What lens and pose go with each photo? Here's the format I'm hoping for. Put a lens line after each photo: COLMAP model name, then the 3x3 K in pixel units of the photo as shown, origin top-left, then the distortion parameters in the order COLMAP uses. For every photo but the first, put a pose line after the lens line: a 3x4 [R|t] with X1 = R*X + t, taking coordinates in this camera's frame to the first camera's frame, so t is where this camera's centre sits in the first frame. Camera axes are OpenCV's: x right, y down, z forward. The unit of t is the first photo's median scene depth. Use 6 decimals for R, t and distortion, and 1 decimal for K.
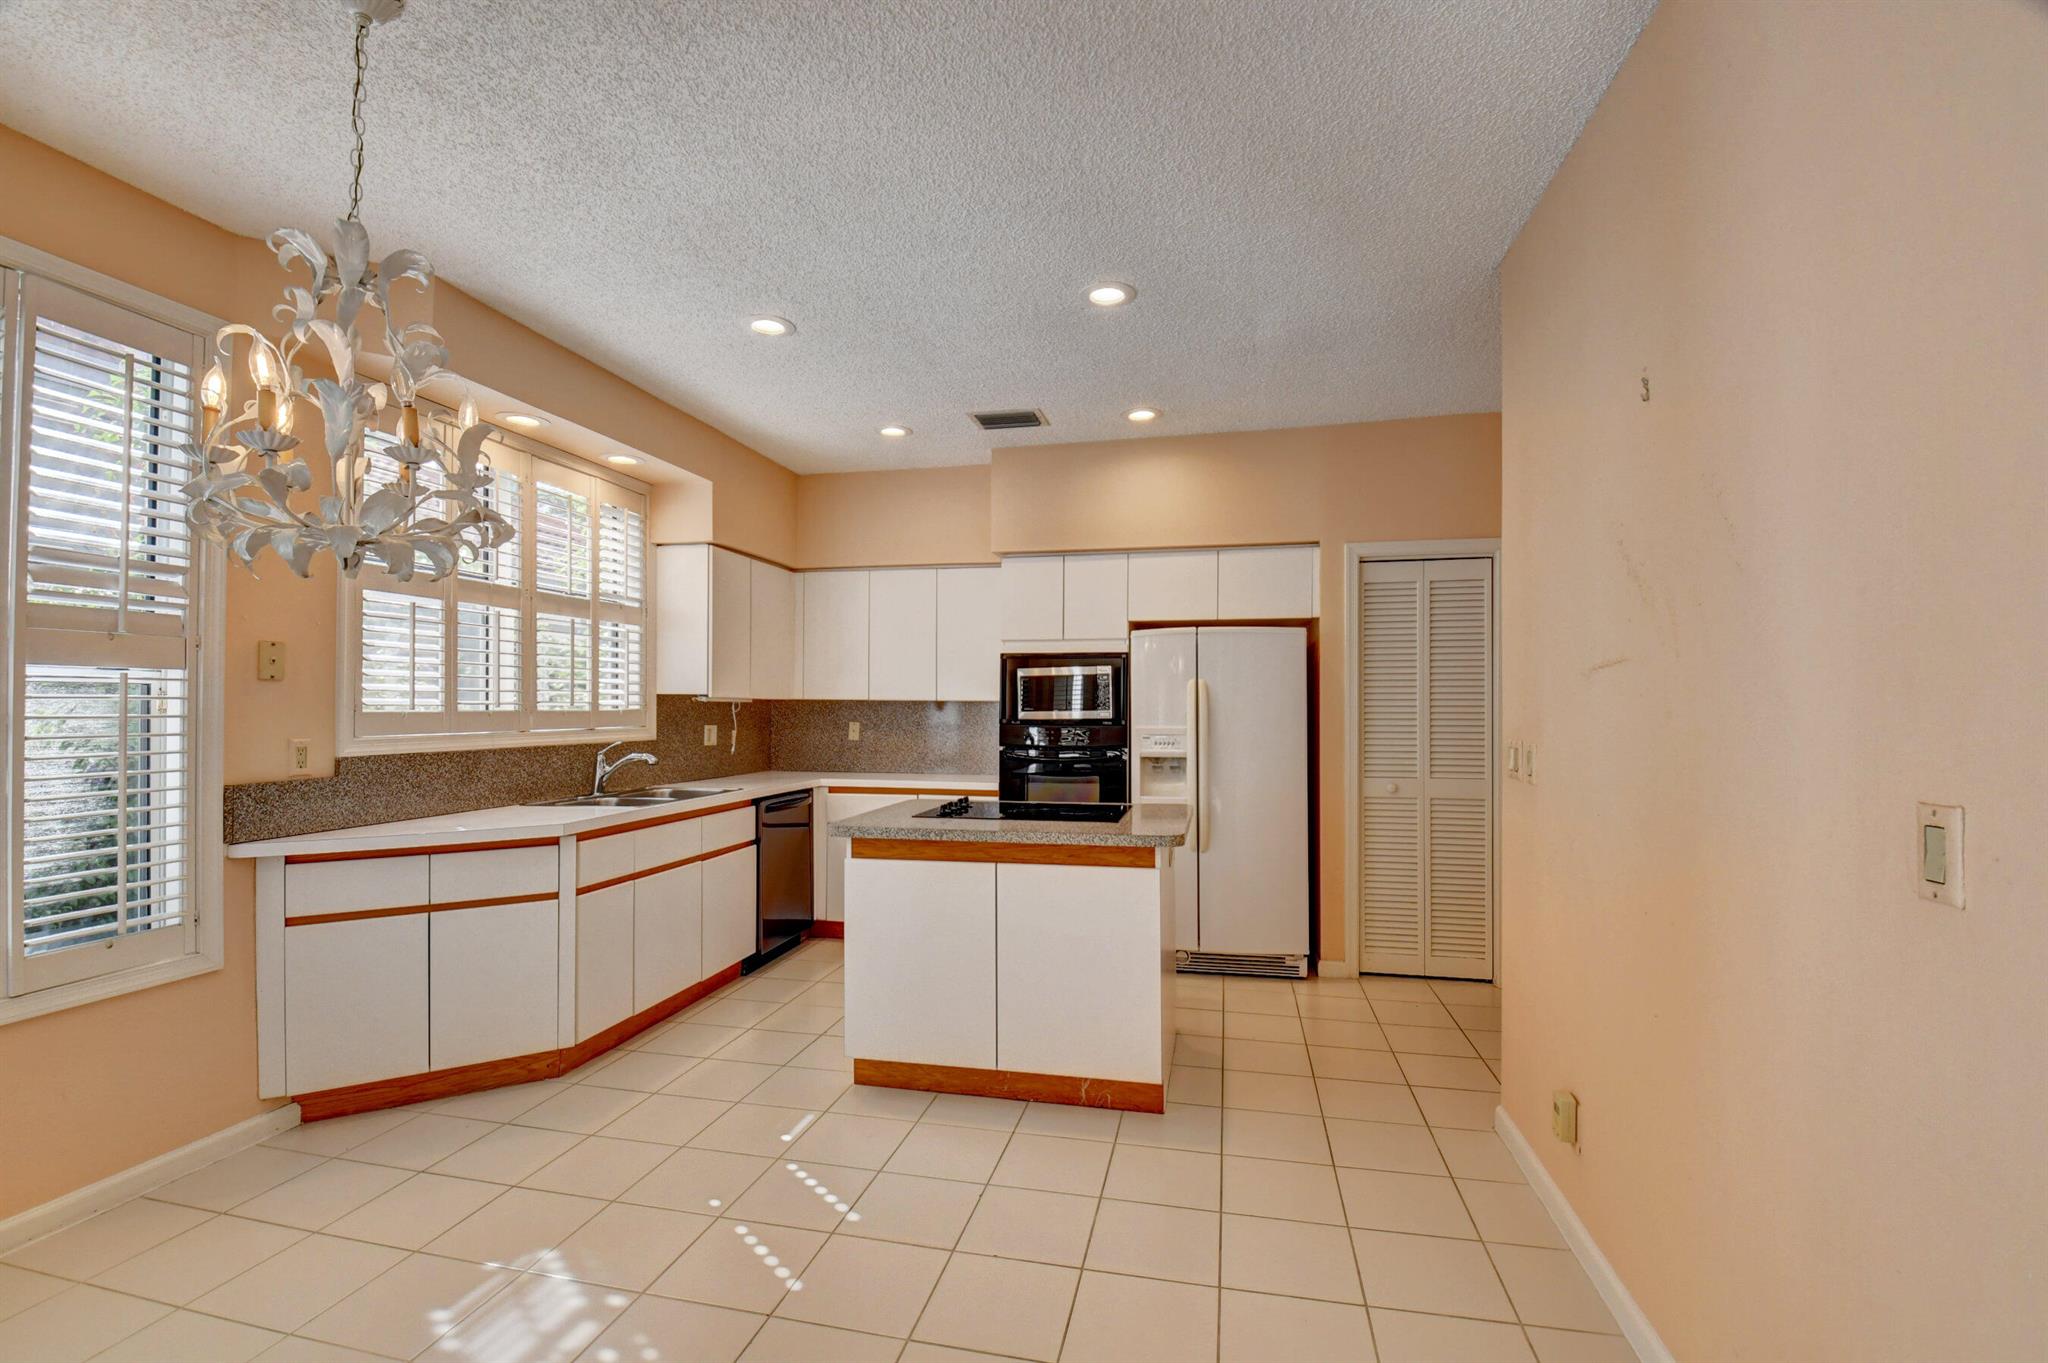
lens RADIAL K [[900.6, 0, 1022.1], [0, 900.6, 696.3], [0, 0, 1]] dist [-0.001544, -0.015317]
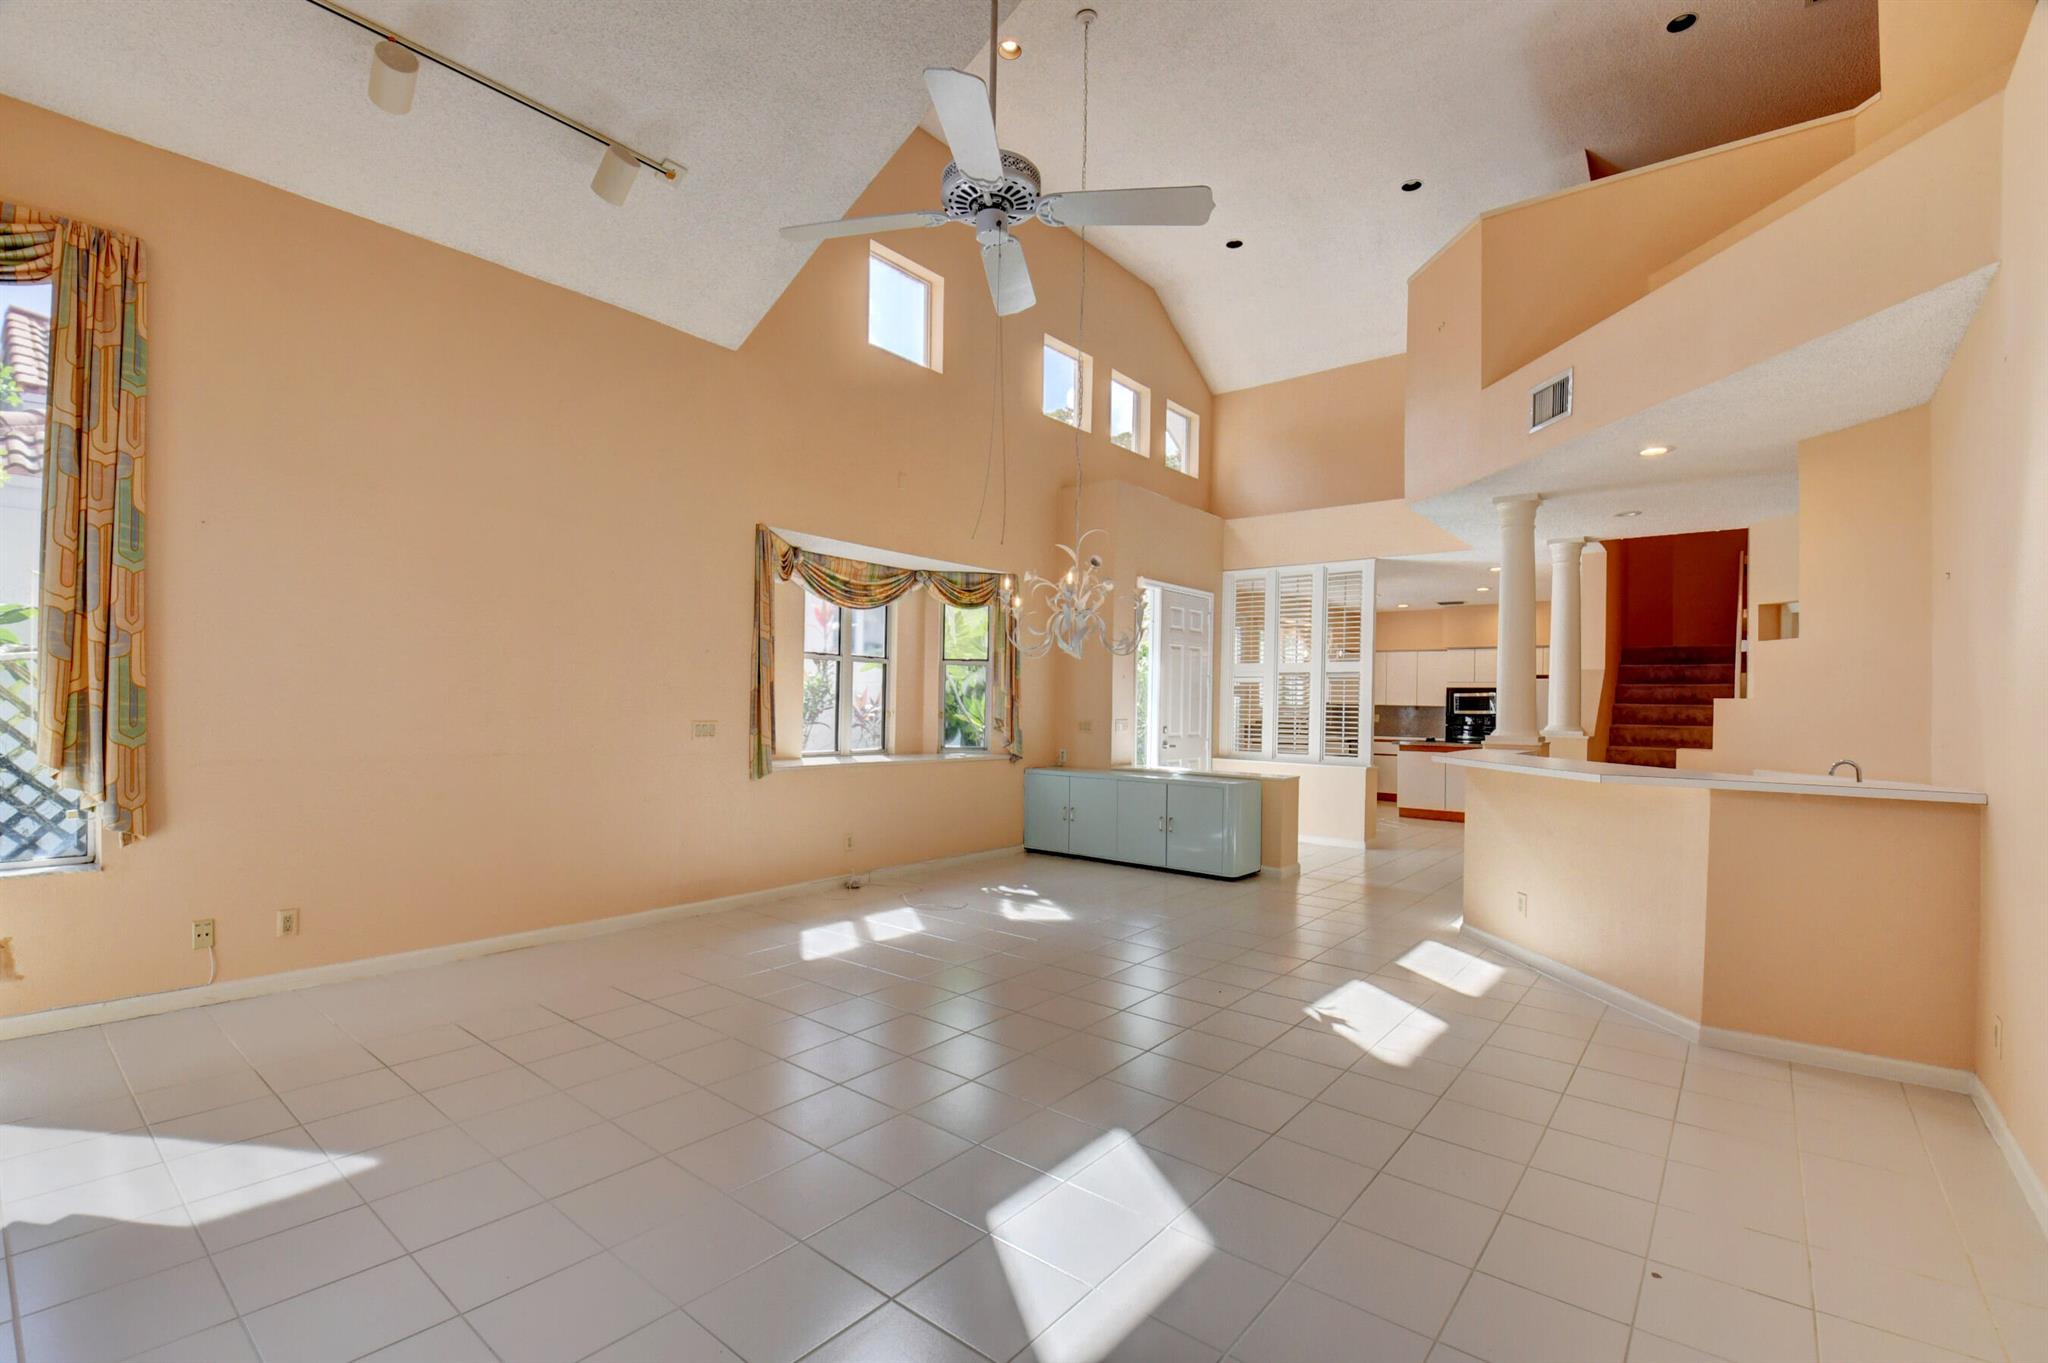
lens RADIAL K [[900.6, 0, 1019.0], [0, 900.6, 686.7], [0, 0, 1]] dist [-0.001544, -0.015317]
pose [[0.894651, 0.002229, -0.446760, 0.034910], [-0.007345, 0.999926, -0.009720, -0.018260], [0.446705, 0.011977, 0.894601, -2.021326]]
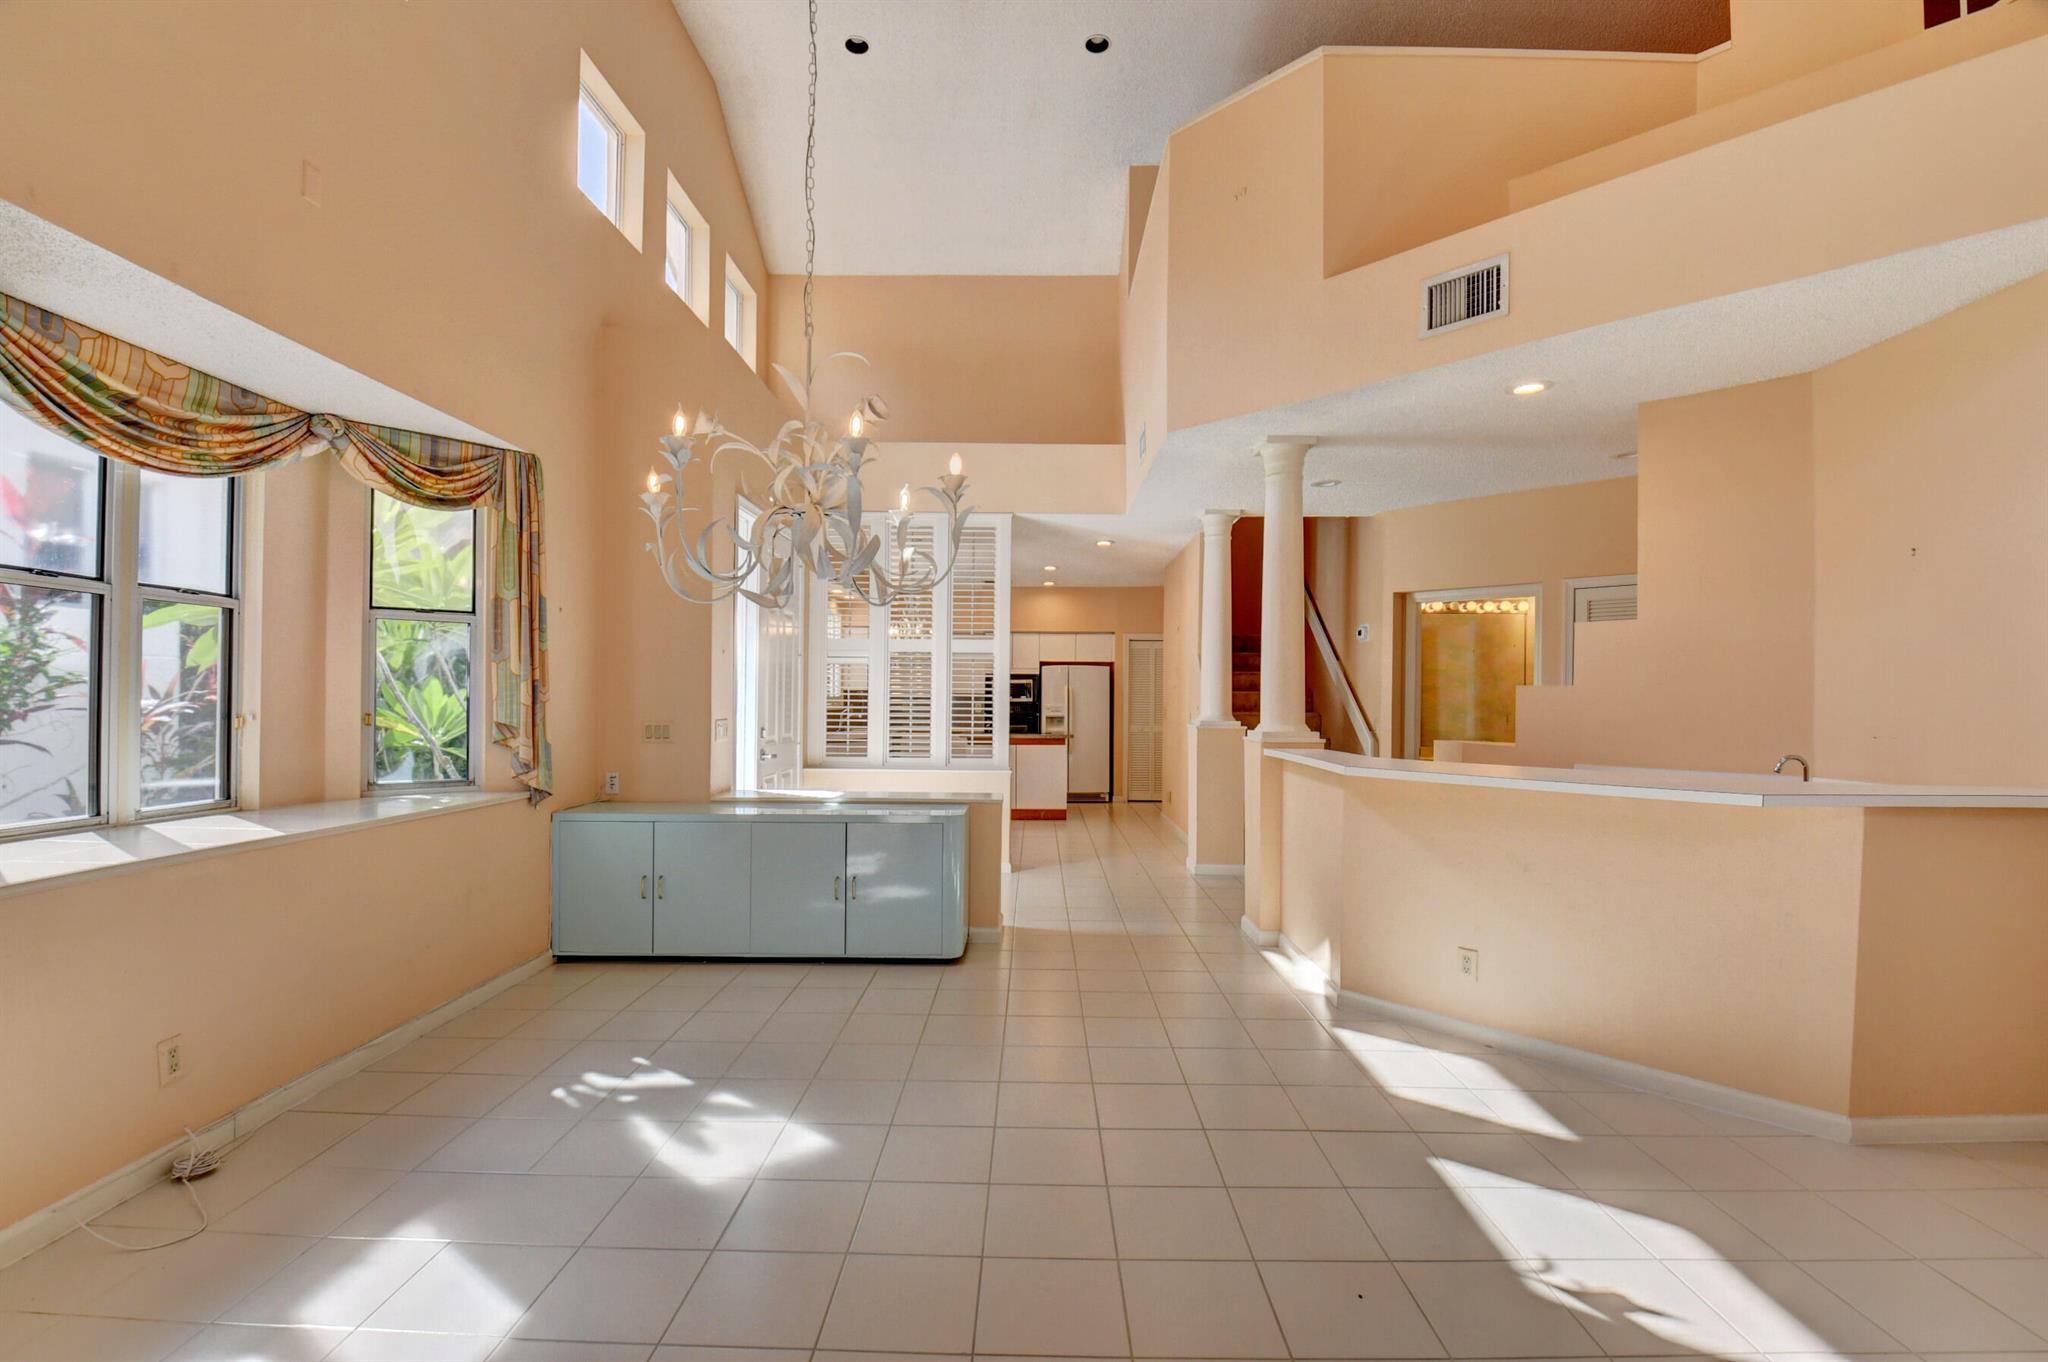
lens RADIAL K [[900.6, 0, 1021.8], [0, 900.6, 697.6], [0, 0, 1]] dist [-0.001544, -0.015317]
pose [[0.977967, 0.005422, 0.208688, -0.468455], [-0.008112, 0.999895, 0.012037, -0.015250], [-0.208601, -0.013465, 0.977908, -1.472936]]
